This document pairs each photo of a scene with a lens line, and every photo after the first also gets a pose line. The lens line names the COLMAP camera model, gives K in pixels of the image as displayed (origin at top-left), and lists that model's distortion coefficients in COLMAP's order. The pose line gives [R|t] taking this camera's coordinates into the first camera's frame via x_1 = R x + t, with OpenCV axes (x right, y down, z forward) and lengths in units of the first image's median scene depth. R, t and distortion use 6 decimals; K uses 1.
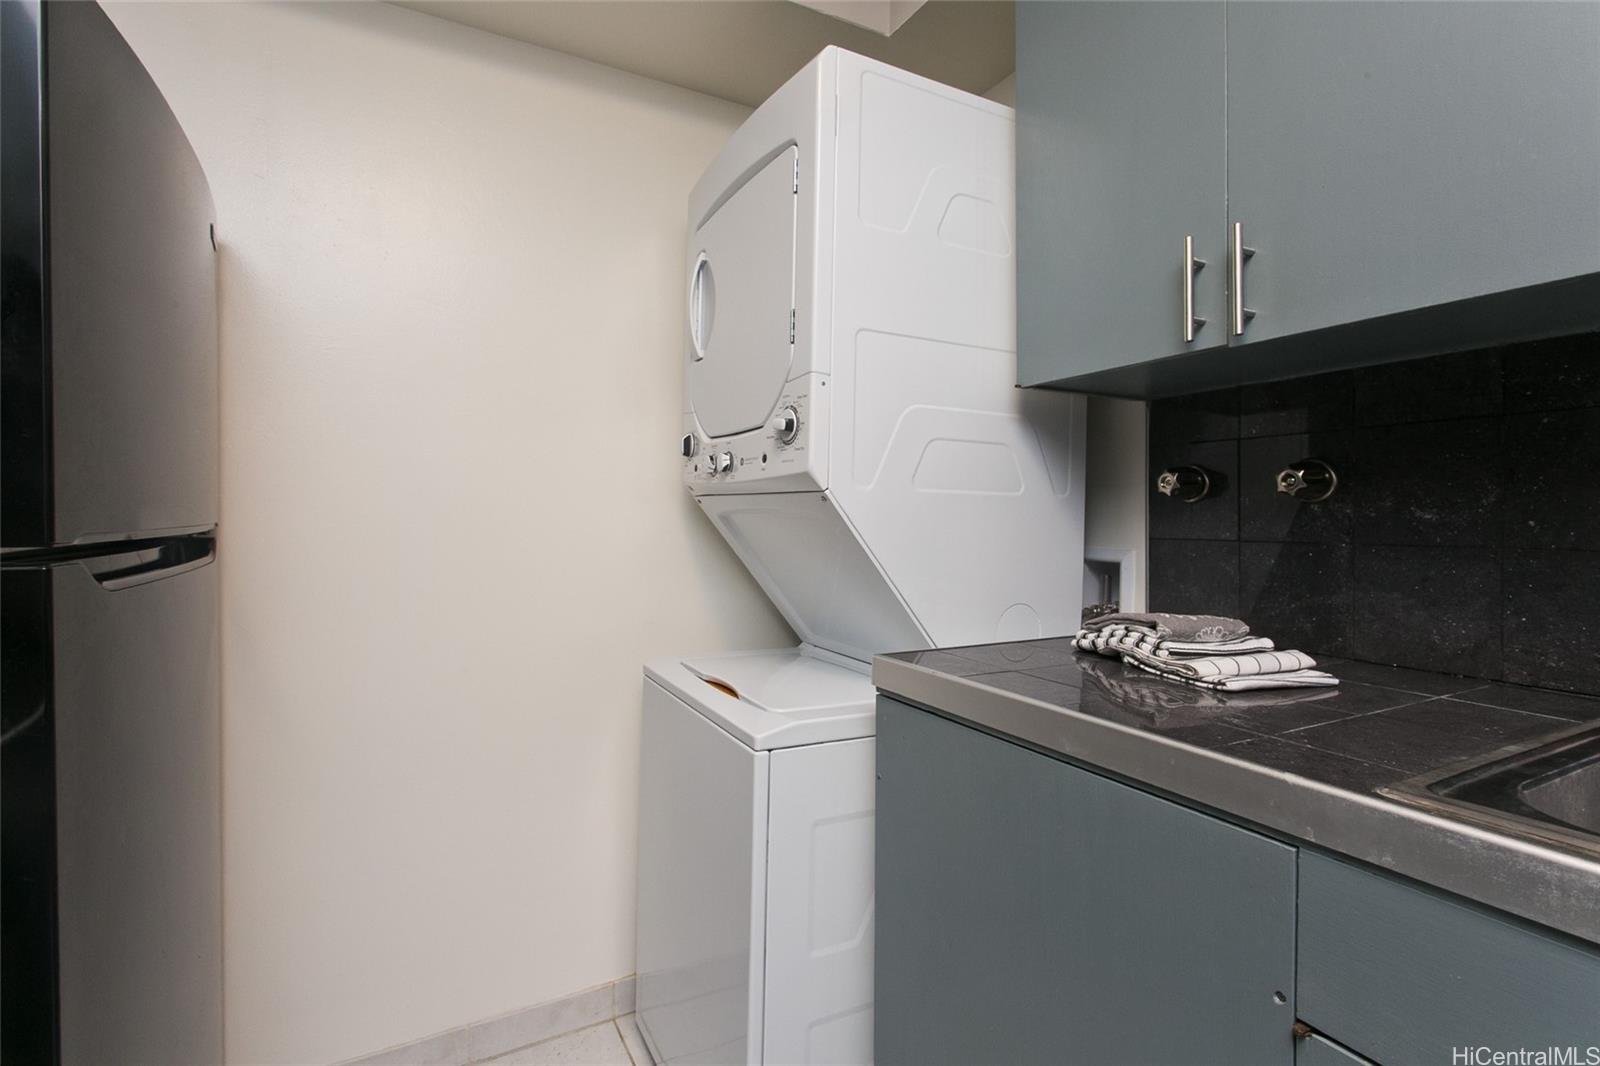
lens RADIAL K [[770.6, 0, 803.5], [0, 770.6, 549.6], [0, 0, 1]] dist [-0.001380, -0.000005]
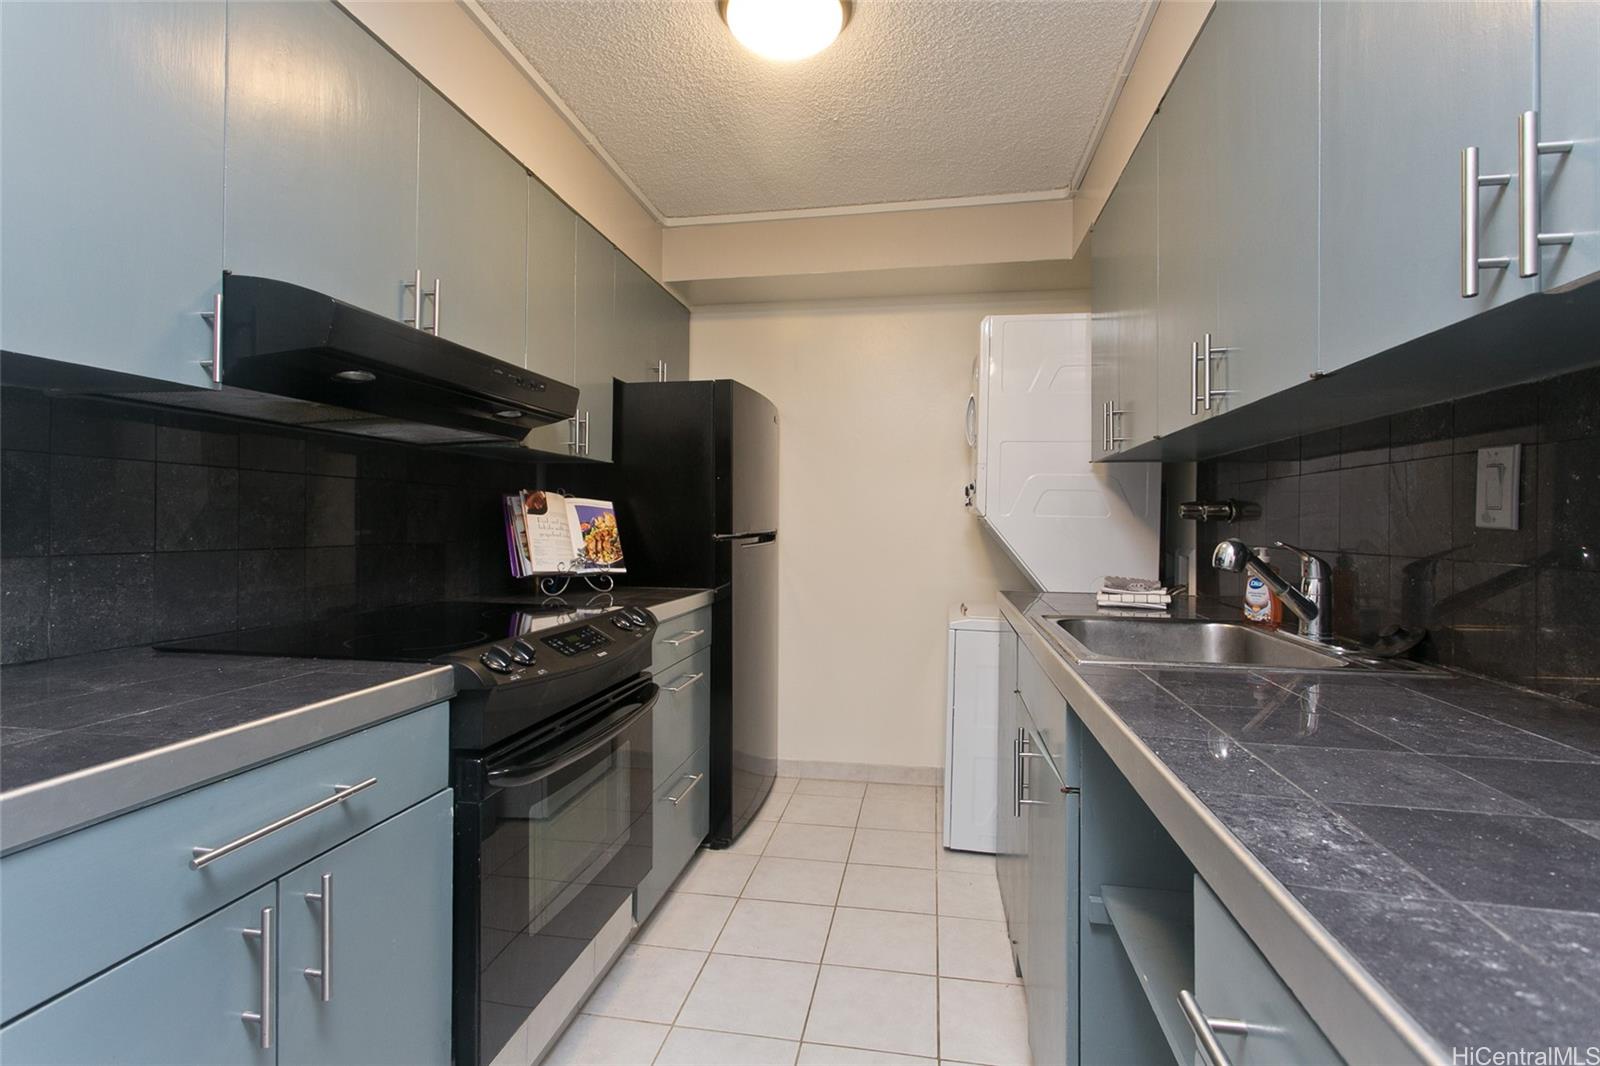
lens RADIAL K [[754.8, 0, 800.0], [0, 754.8, 533.0], [0, 0, 1]] dist [-0.002582, 0.000119]
pose [[0.775268, 0.010877, -0.631539, 0.916566], [-0.021619, 0.999723, -0.009320, 0.005211], [0.631263, 0.020879, 0.775288, -0.941265]]
